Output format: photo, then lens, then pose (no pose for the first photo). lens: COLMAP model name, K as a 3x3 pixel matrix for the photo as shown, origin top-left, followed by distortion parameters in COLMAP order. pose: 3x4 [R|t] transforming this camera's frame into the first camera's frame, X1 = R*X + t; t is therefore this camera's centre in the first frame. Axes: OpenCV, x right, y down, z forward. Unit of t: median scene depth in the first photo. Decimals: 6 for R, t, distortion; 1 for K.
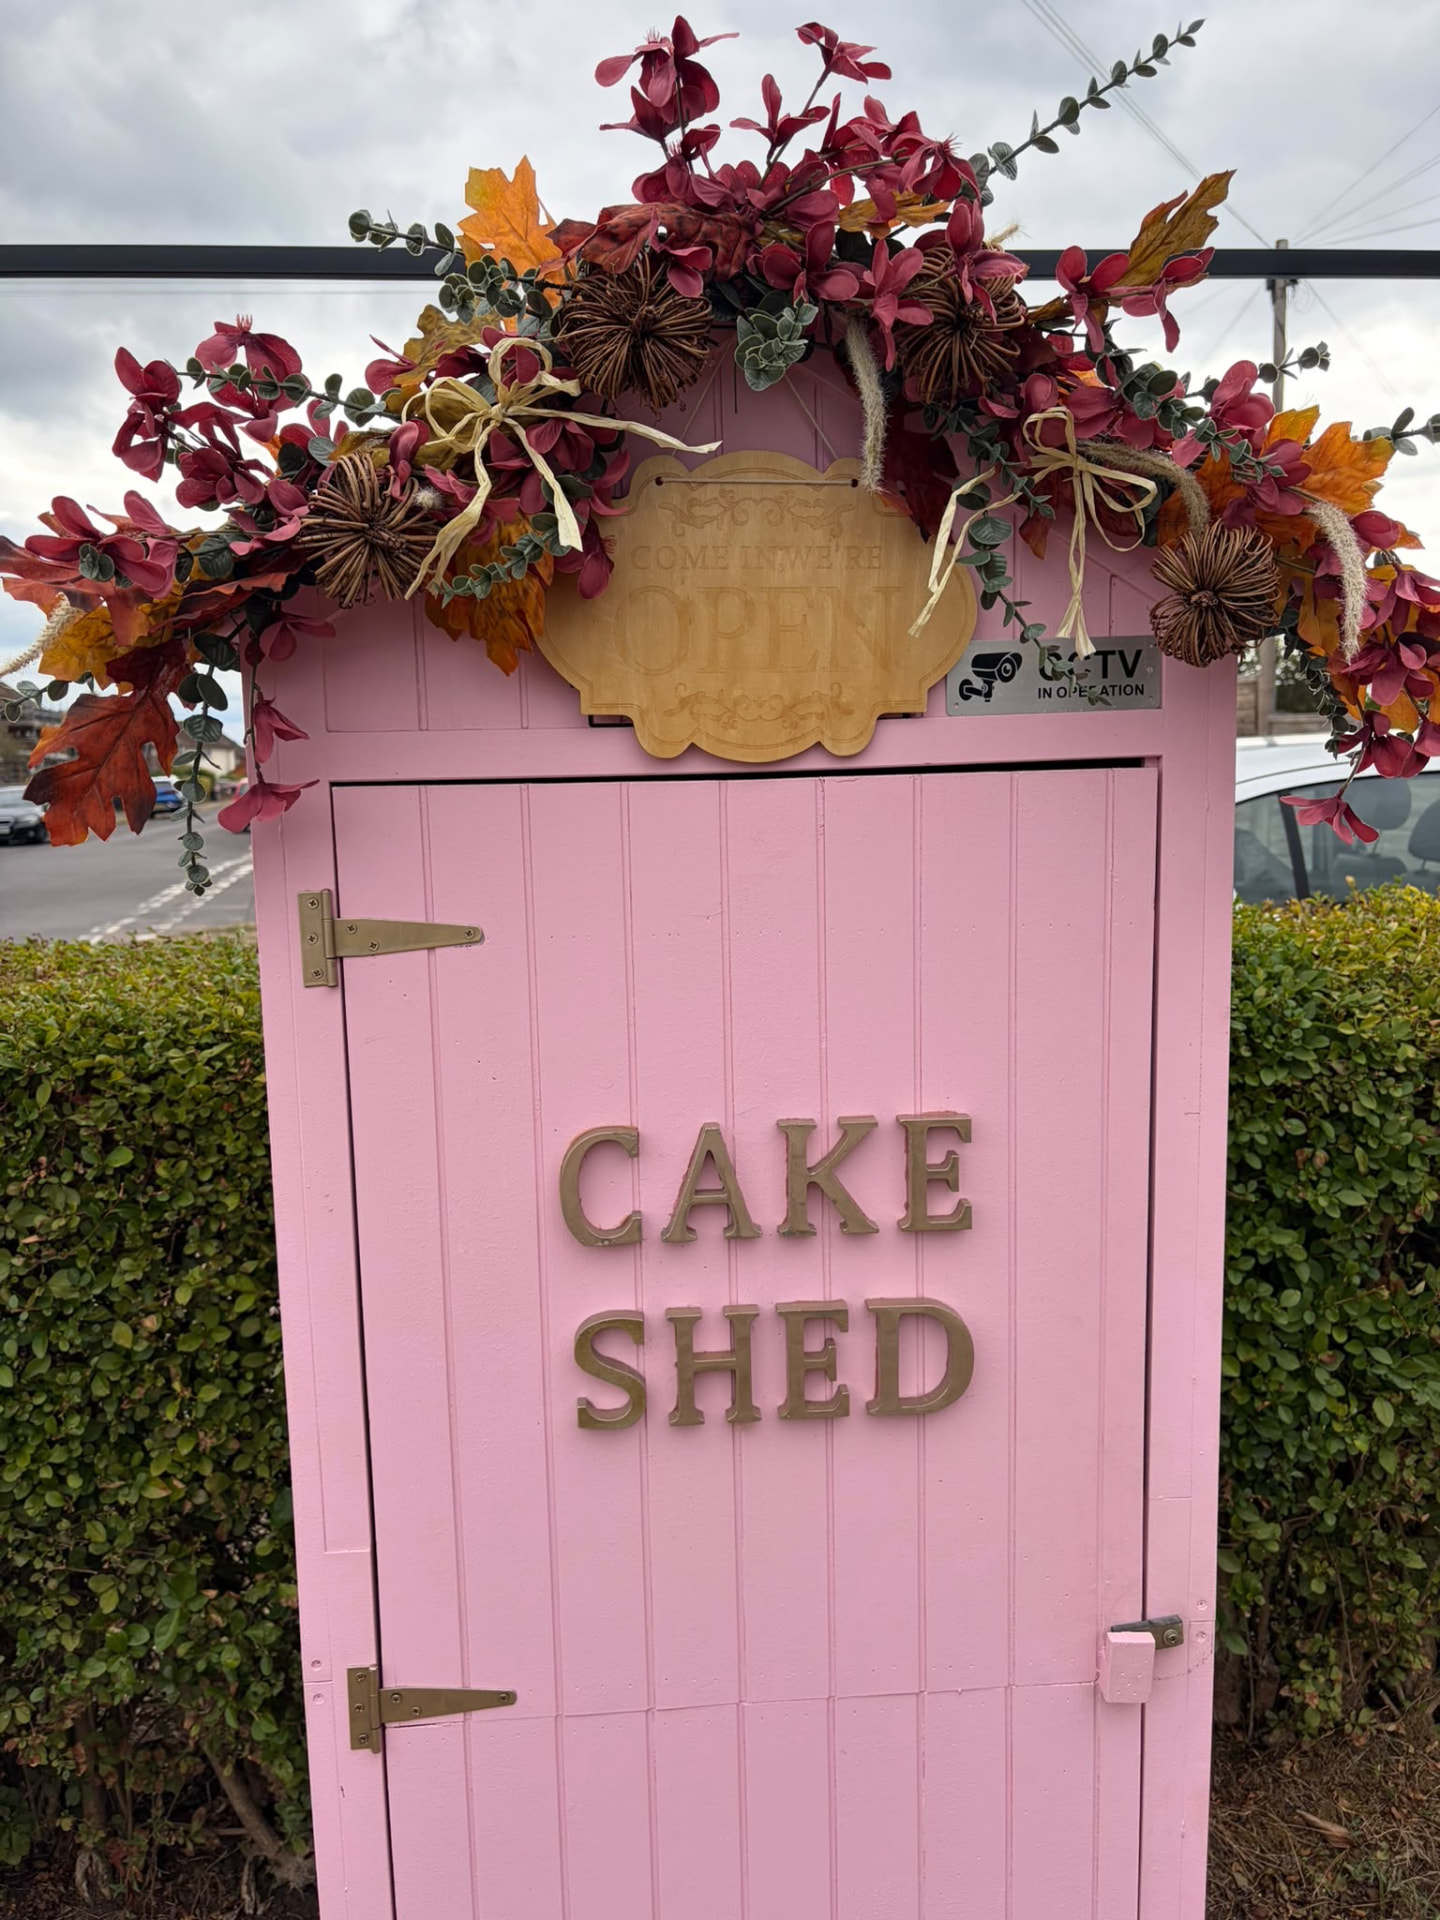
lens RADIAL K [[1504.1, 0, 720.0], [0, 1504.1, 960.0], [0, 0, 1]] dist [0.038141, -0.000249]
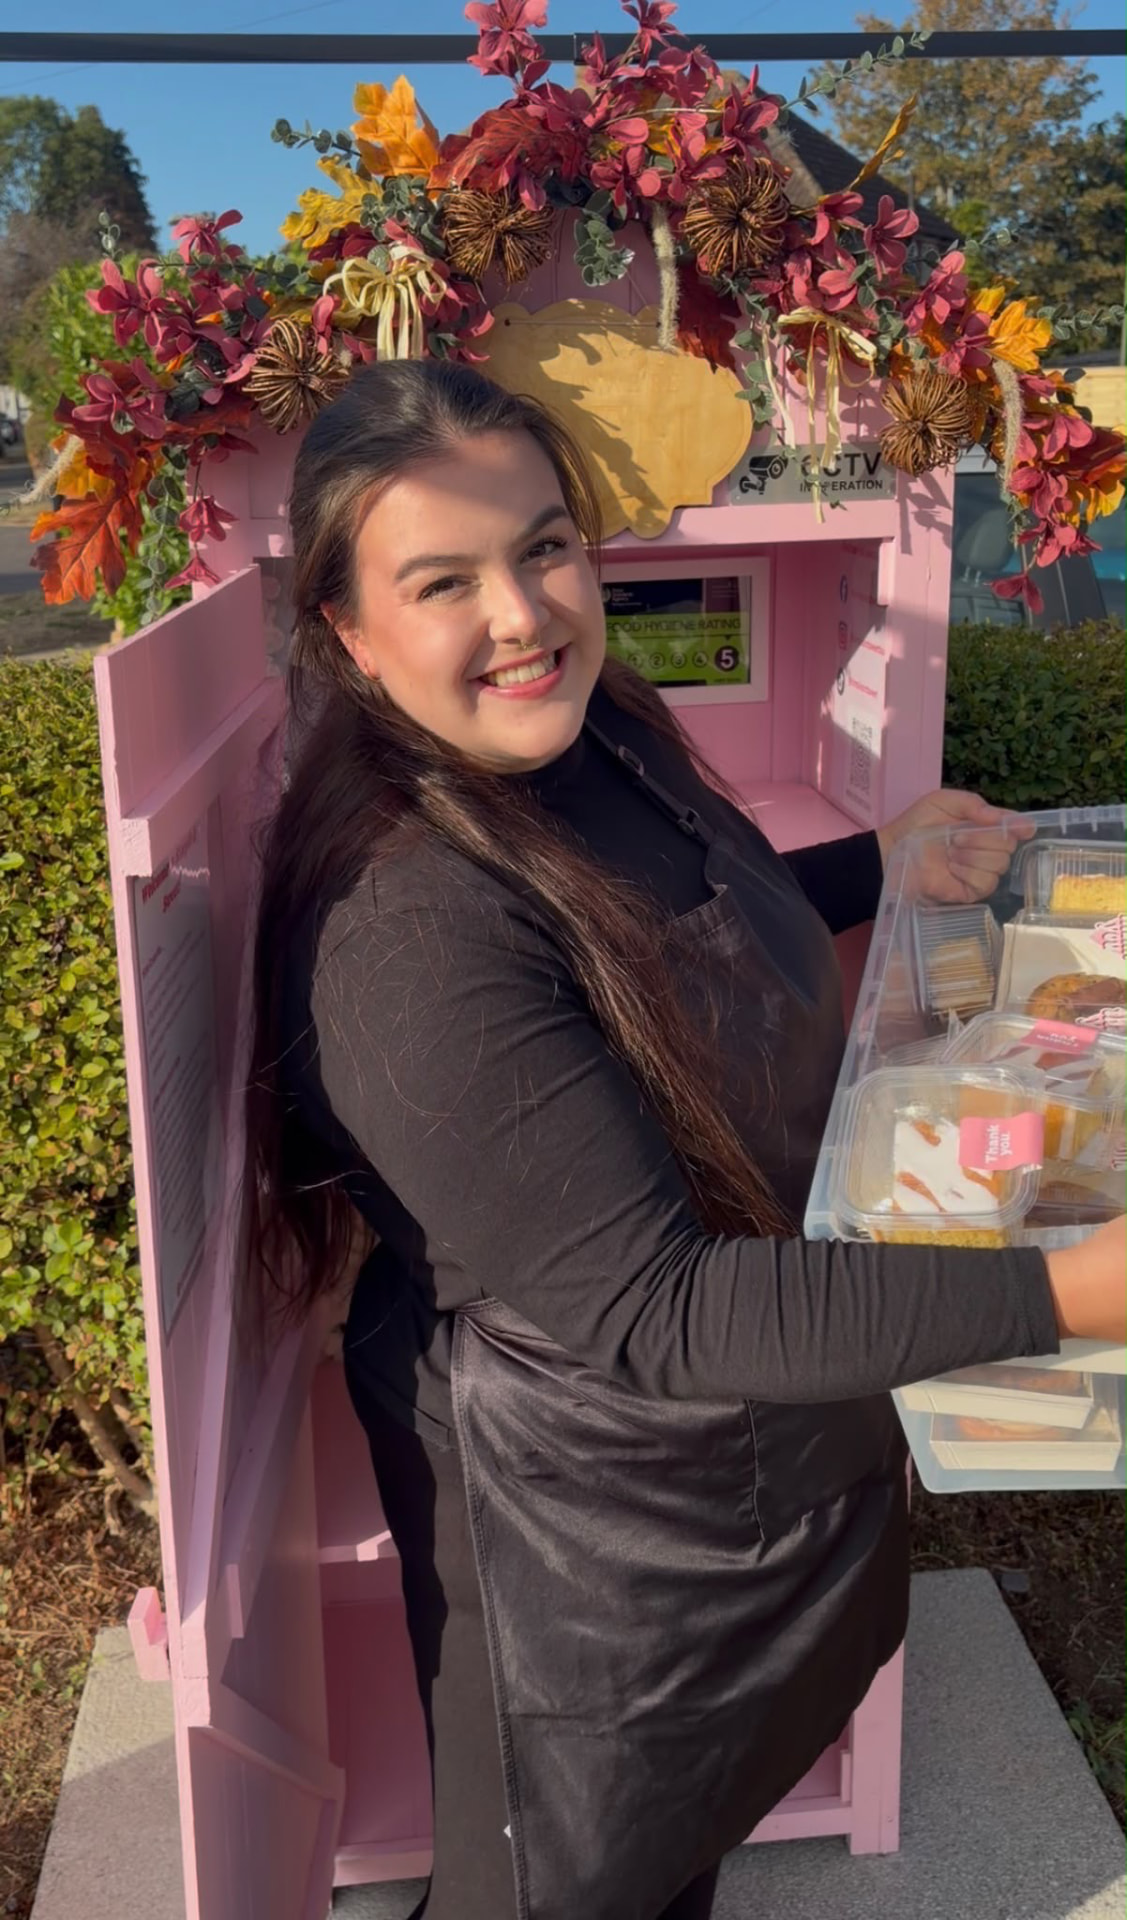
lens RADIAL K [[2084.5, 0, 563.5], [0, 2084.5, 960.0], [0, 0, 1]] dist [0.116017, 0.000907]
pose [[0.999098, -0.003687, 0.042306, -0.047233], [-0.002496, 0.989401, 0.145189, -0.025833], [-0.042393, -0.145164, 0.988499, -0.566990]]
